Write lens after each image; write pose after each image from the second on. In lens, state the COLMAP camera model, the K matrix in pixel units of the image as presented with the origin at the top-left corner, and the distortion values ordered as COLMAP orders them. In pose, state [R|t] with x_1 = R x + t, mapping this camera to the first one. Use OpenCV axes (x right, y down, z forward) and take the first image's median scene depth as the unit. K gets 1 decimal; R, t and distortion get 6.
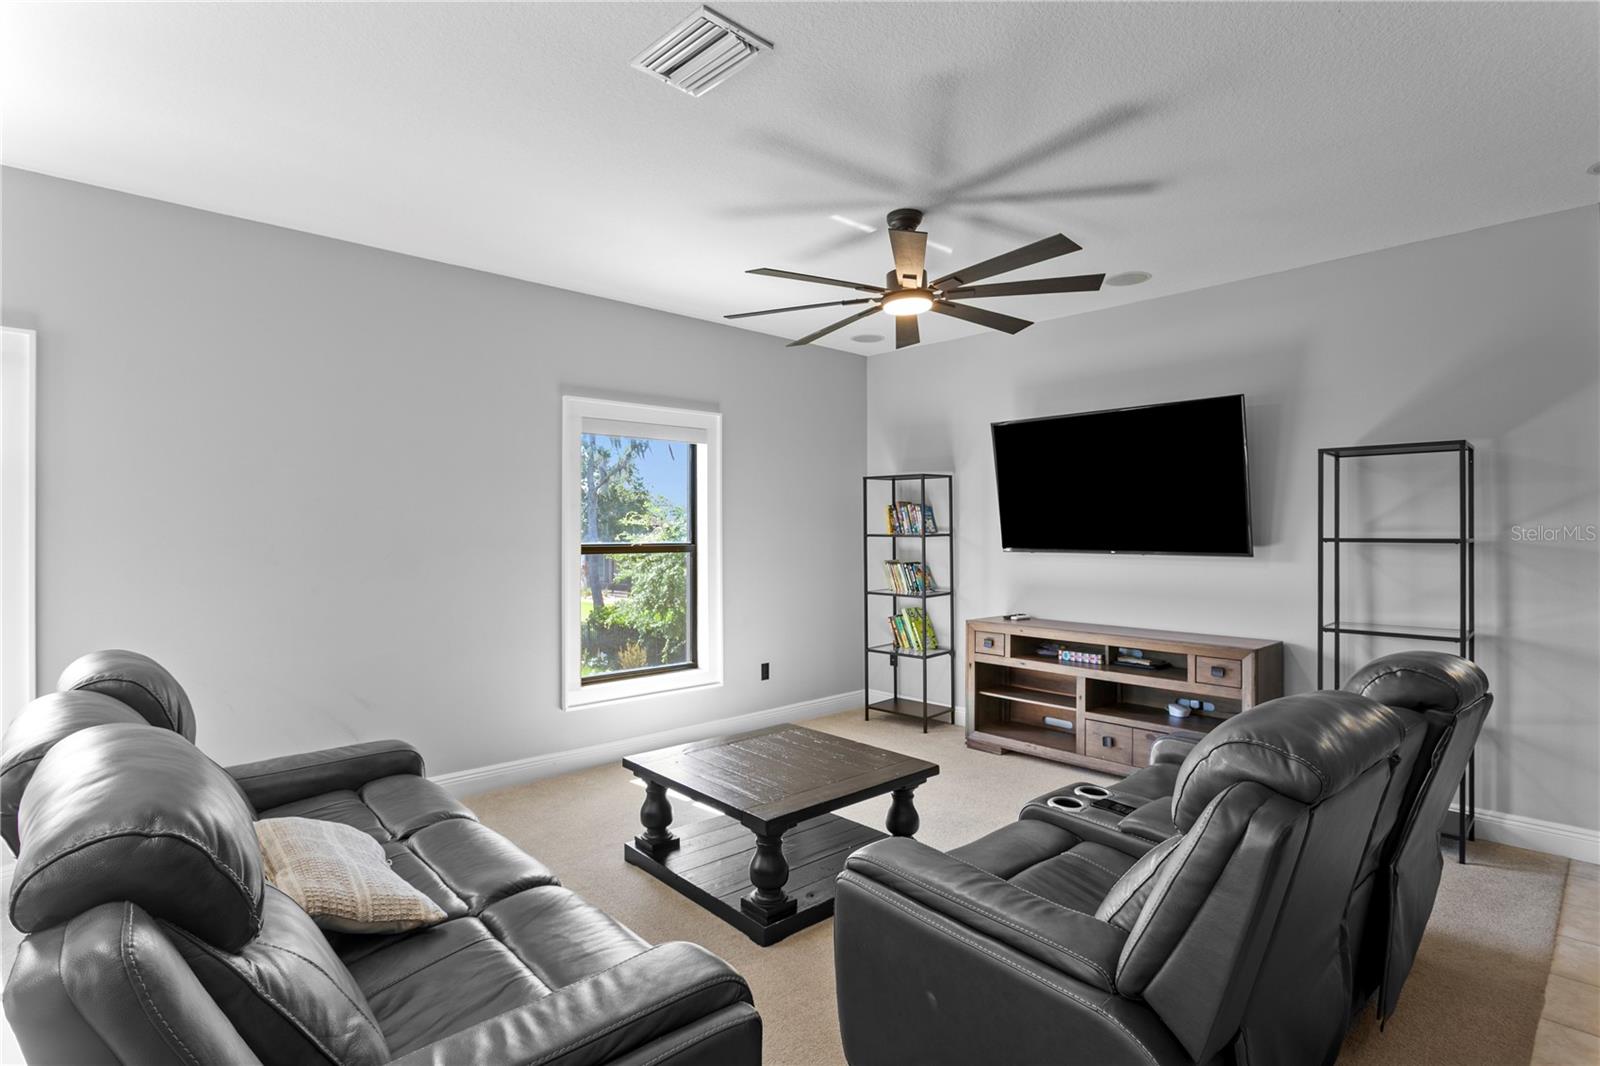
lens RADIAL K [[810.1, 0, 798.1], [0, 810.1, 526.1], [0, 0, 1]] dist [0.000660, 0.000072]
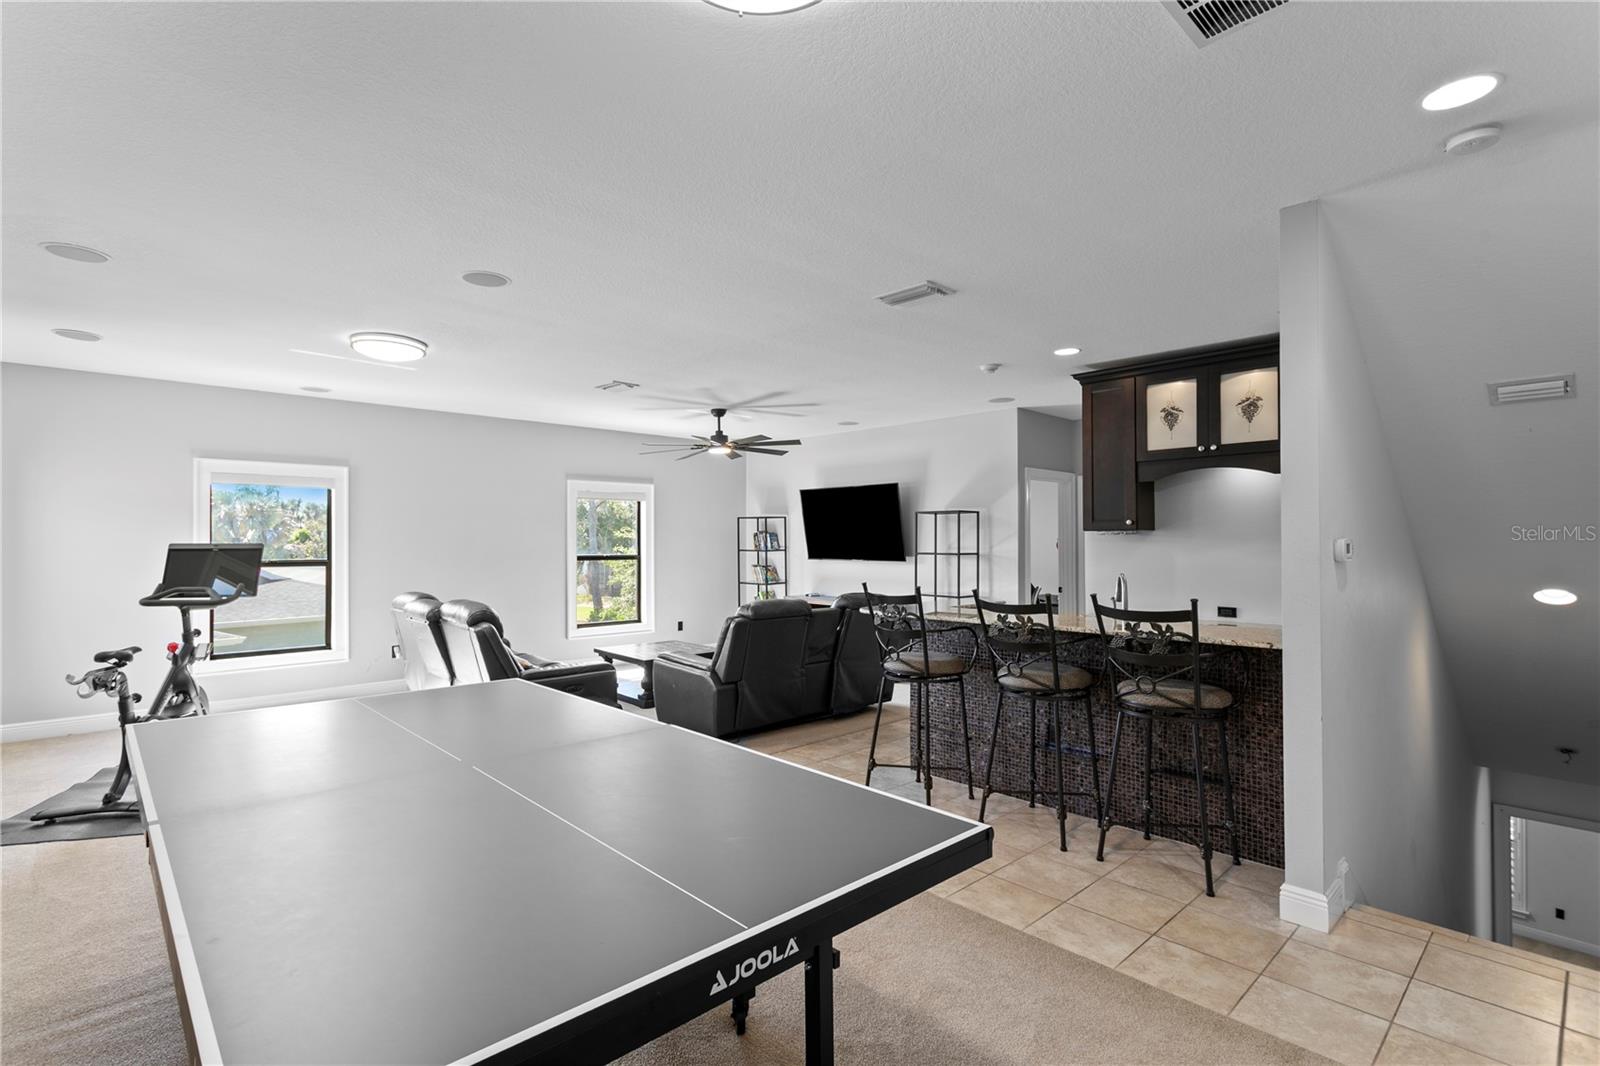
lens RADIAL K [[760.5, 0, 800.0], [0, 760.5, 533.0], [0, 0, 1]] dist [0.000823, 0.000040]
pose [[0.999885, 0.000255, 0.015163, 0.221885], [-0.000153, 0.999977, -0.006721, -0.017738], [-0.015164, 0.006718, 0.999862, -0.772500]]
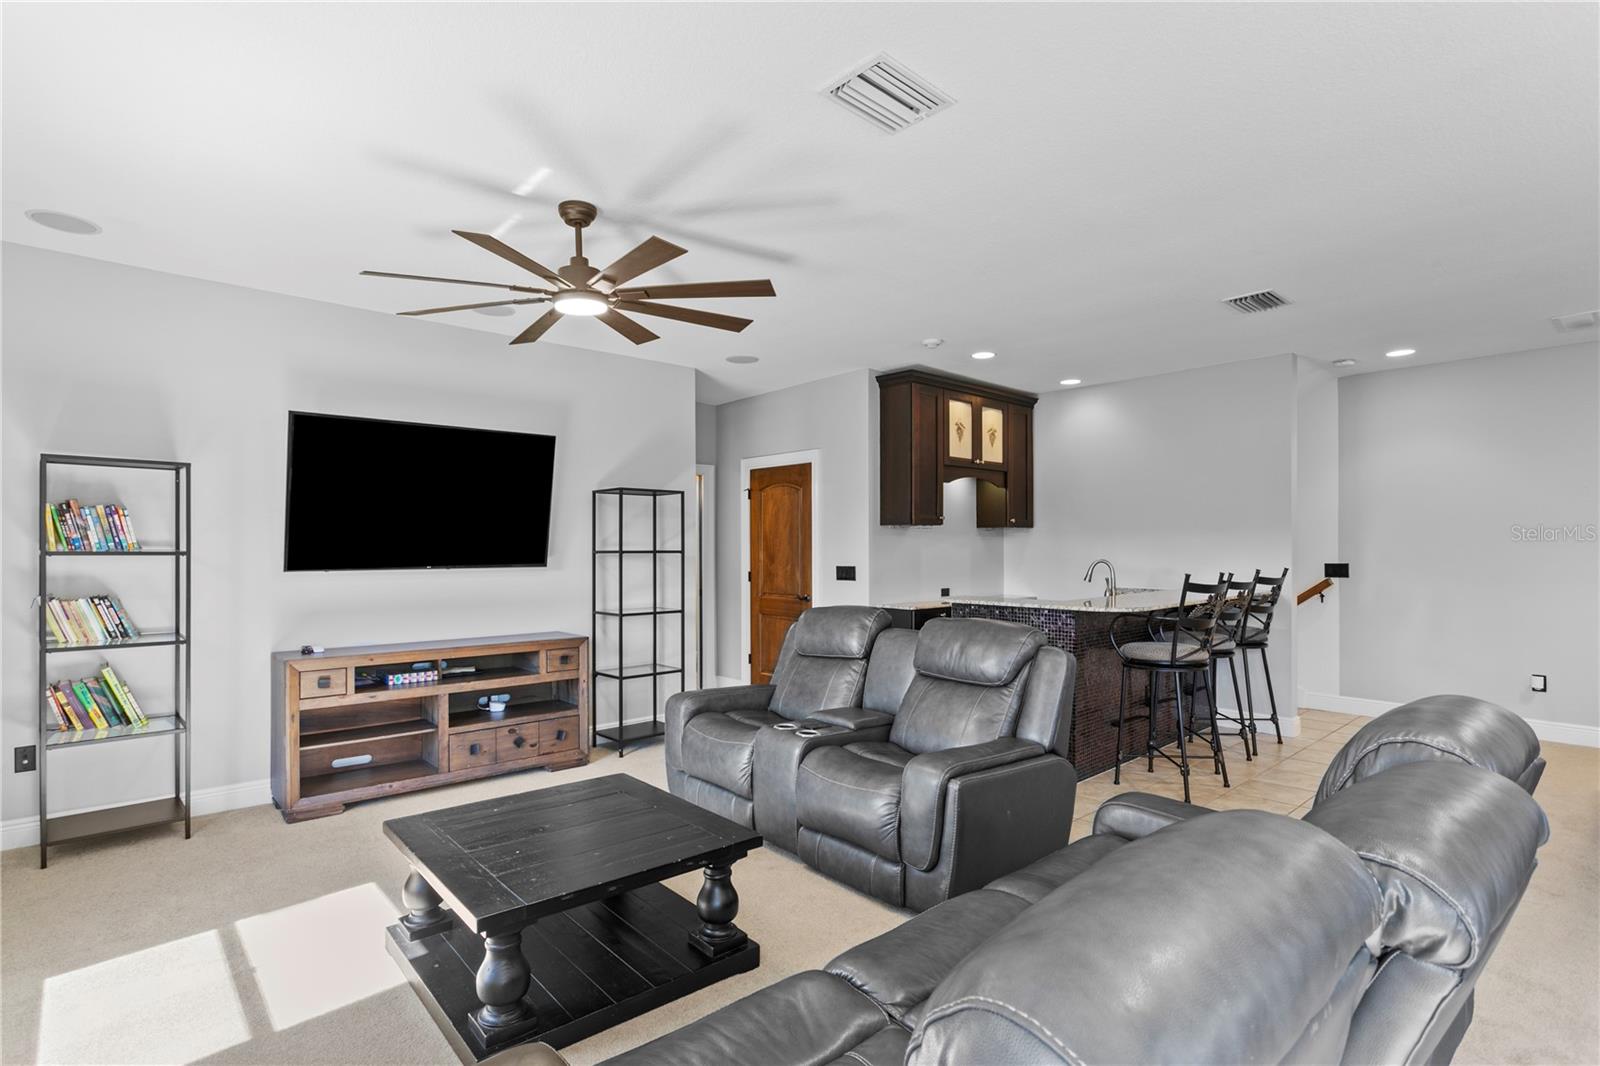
lens RADIAL K [[776.3, 0, 730.0], [0, 776.3, 536.7], [0, 0, 1]] dist [-0.000921, -0.000104]
pose [[0.067165, 0.007622, 0.997713, -0.515022], [-0.007578, 0.999946, -0.007129, -0.001455], [-0.997713, -0.007082, 0.067219, 0.531968]]
